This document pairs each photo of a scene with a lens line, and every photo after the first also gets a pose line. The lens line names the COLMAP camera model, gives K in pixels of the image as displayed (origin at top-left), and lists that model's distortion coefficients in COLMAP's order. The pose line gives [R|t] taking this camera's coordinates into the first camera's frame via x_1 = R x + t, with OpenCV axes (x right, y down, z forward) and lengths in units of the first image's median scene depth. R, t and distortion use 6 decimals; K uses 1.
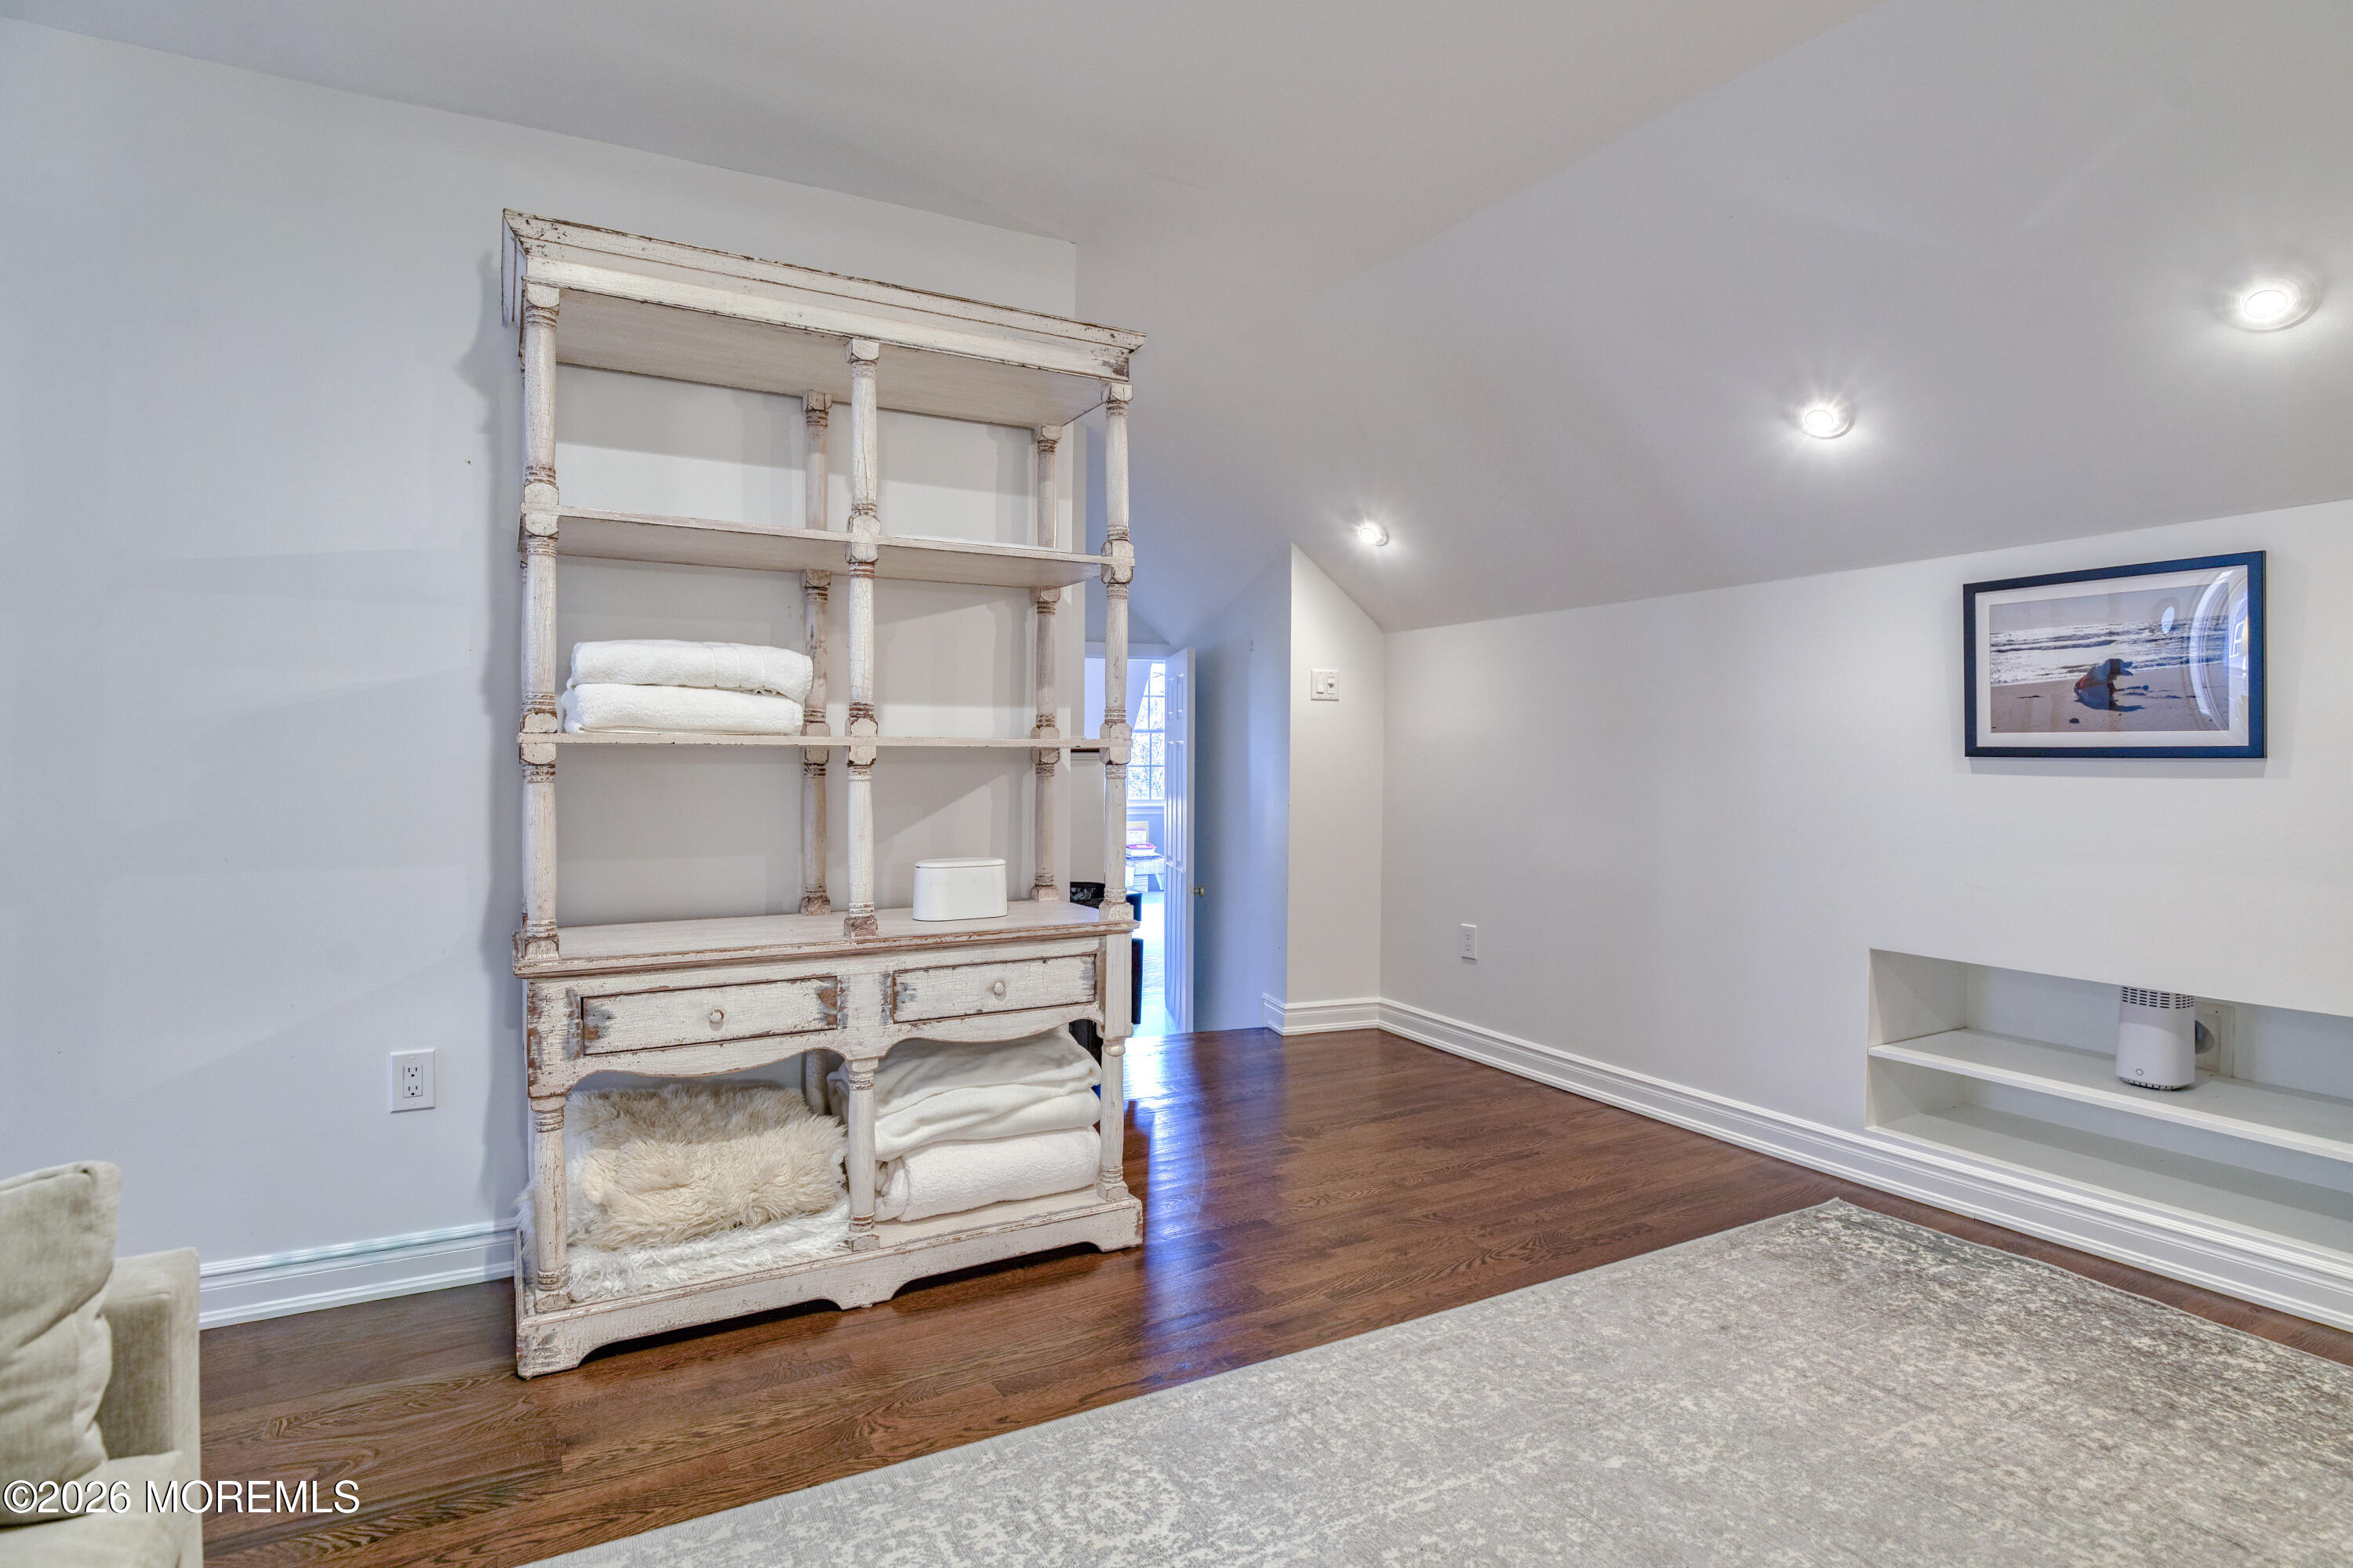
lens RADIAL K [[1177.7, 0, 1189.5], [0, 1177.7, 776.1], [0, 0, 1]] dist [-0.001763, -0.001685]
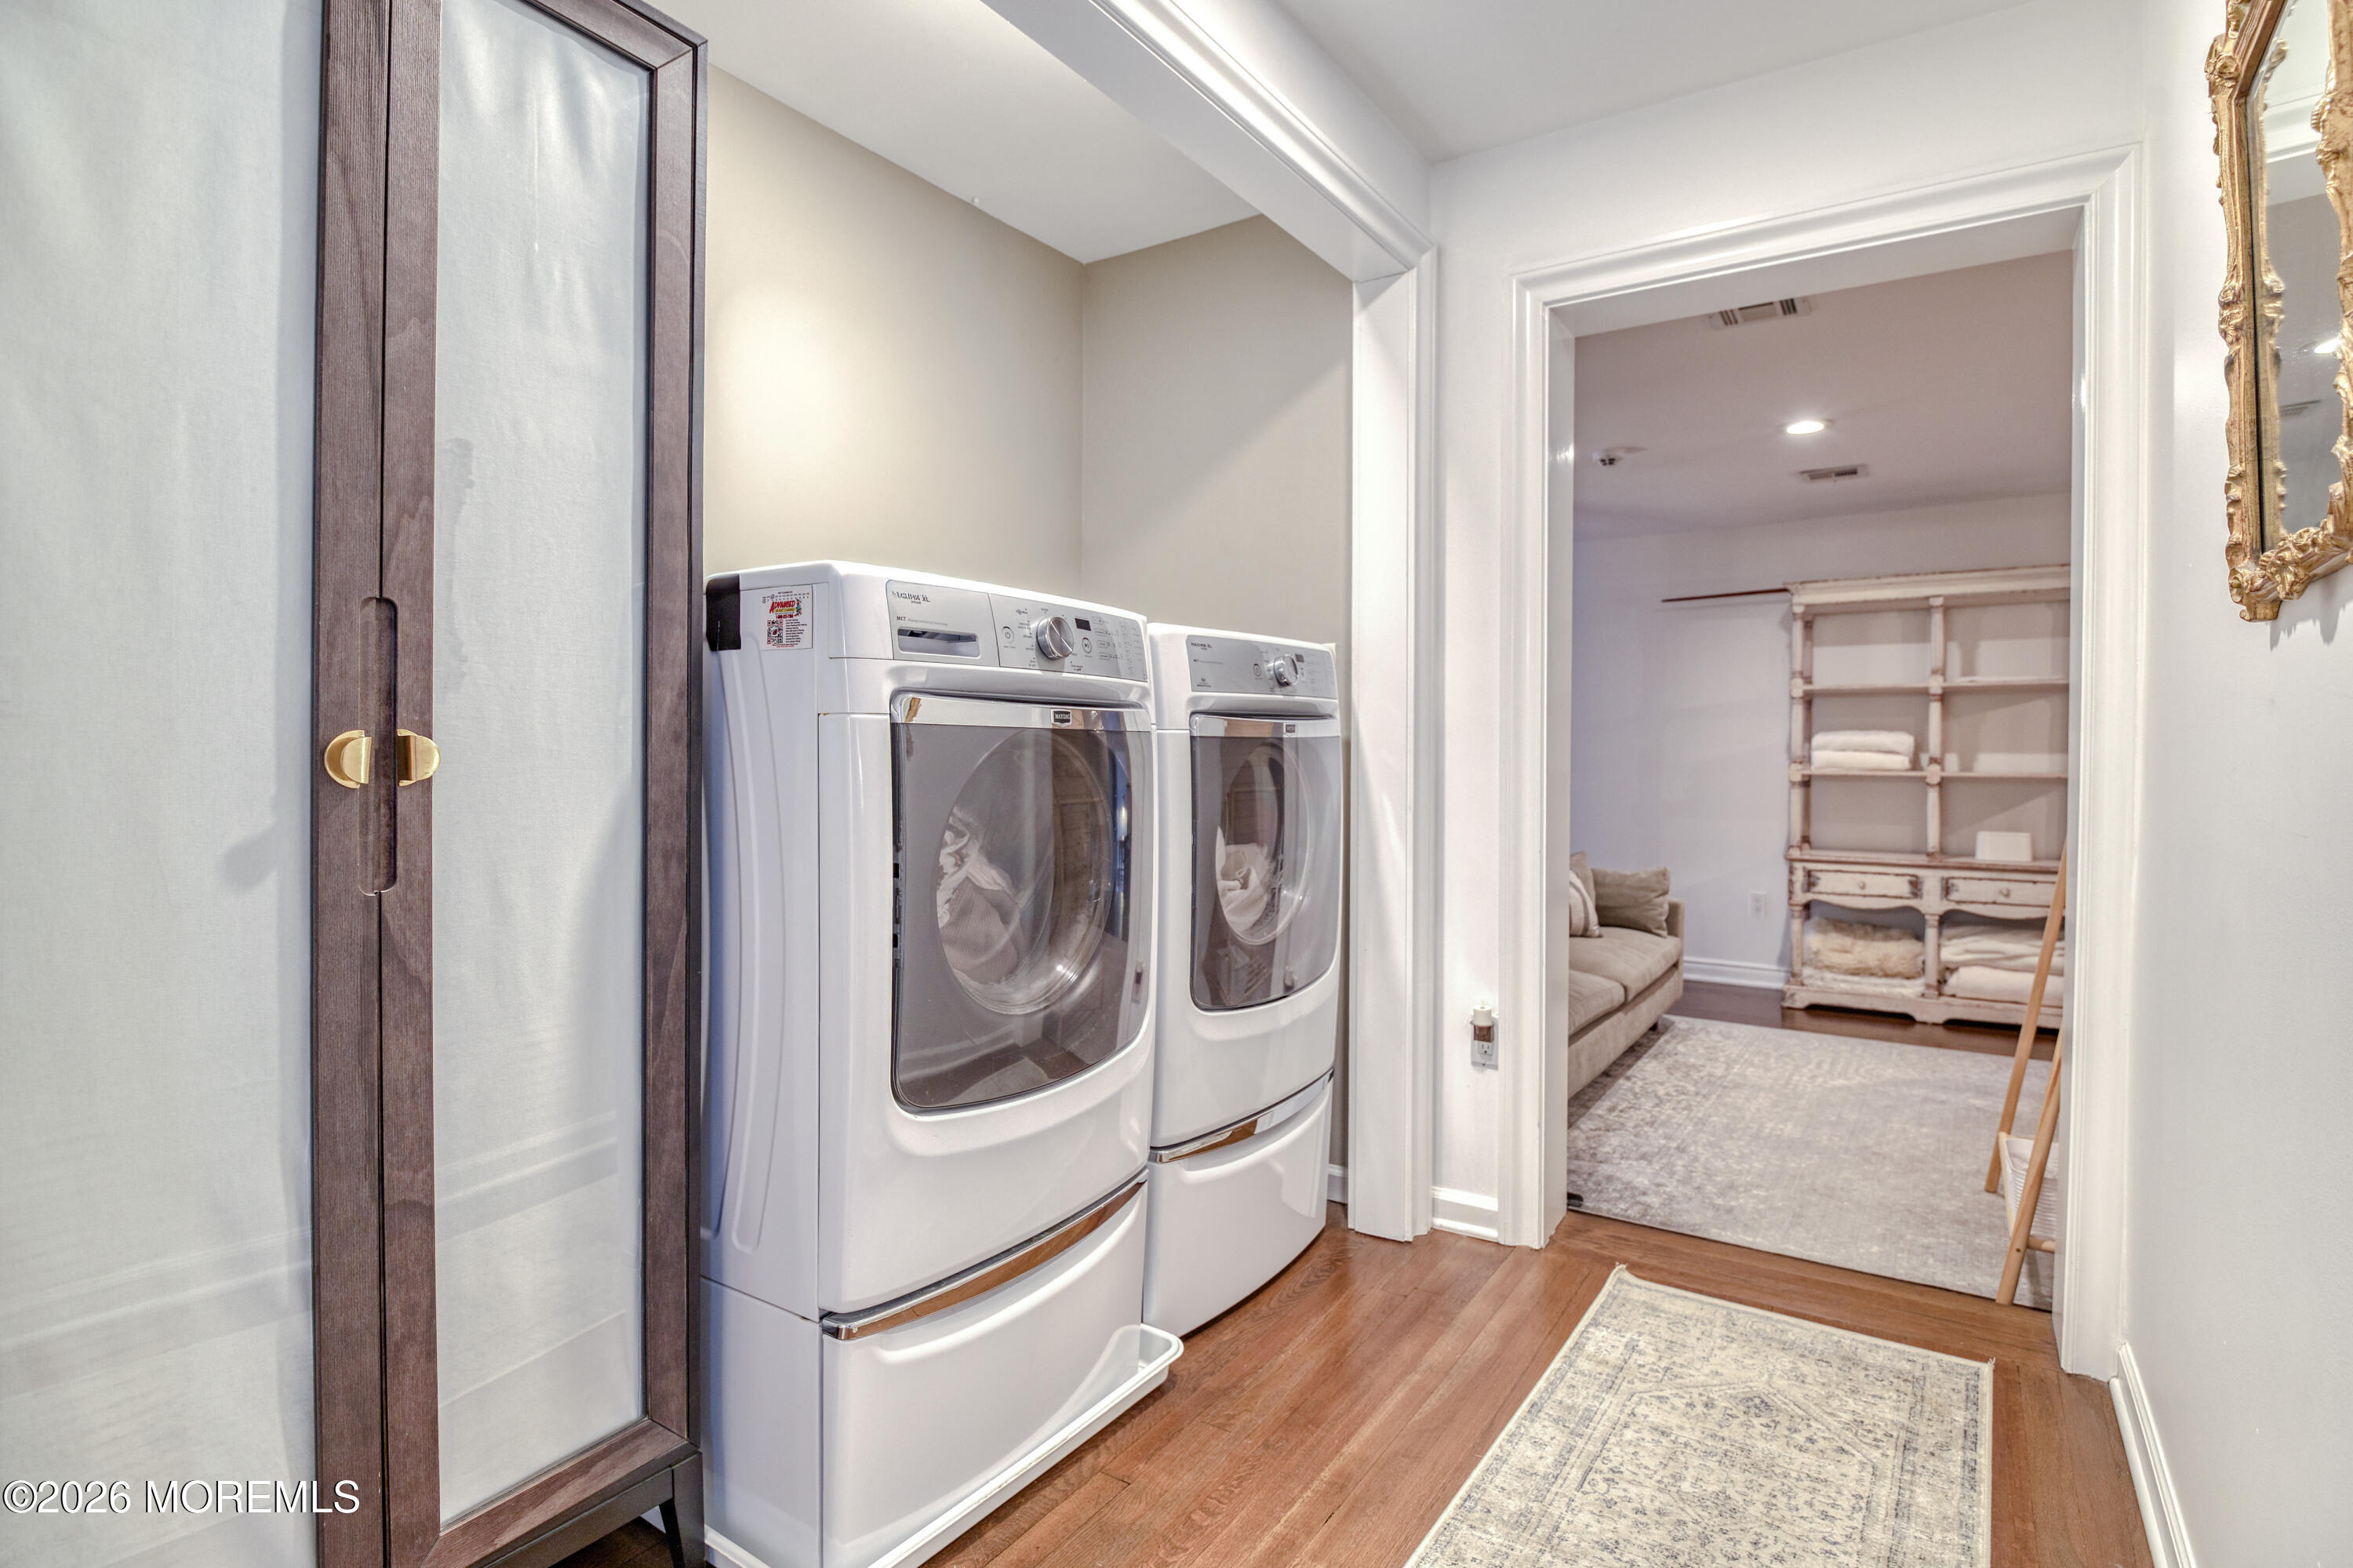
lens RADIAL K [[1177.7, 0, 1188.7], [0, 1177.7, 773.4], [0, 0, 1]] dist [-0.001763, -0.001685]
pose [[0.433627, 0.012763, -0.901002, 1.140931], [-0.016231, 0.999848, 0.006352, -0.021747], [0.900946, 0.011870, 0.433768, -1.272774]]
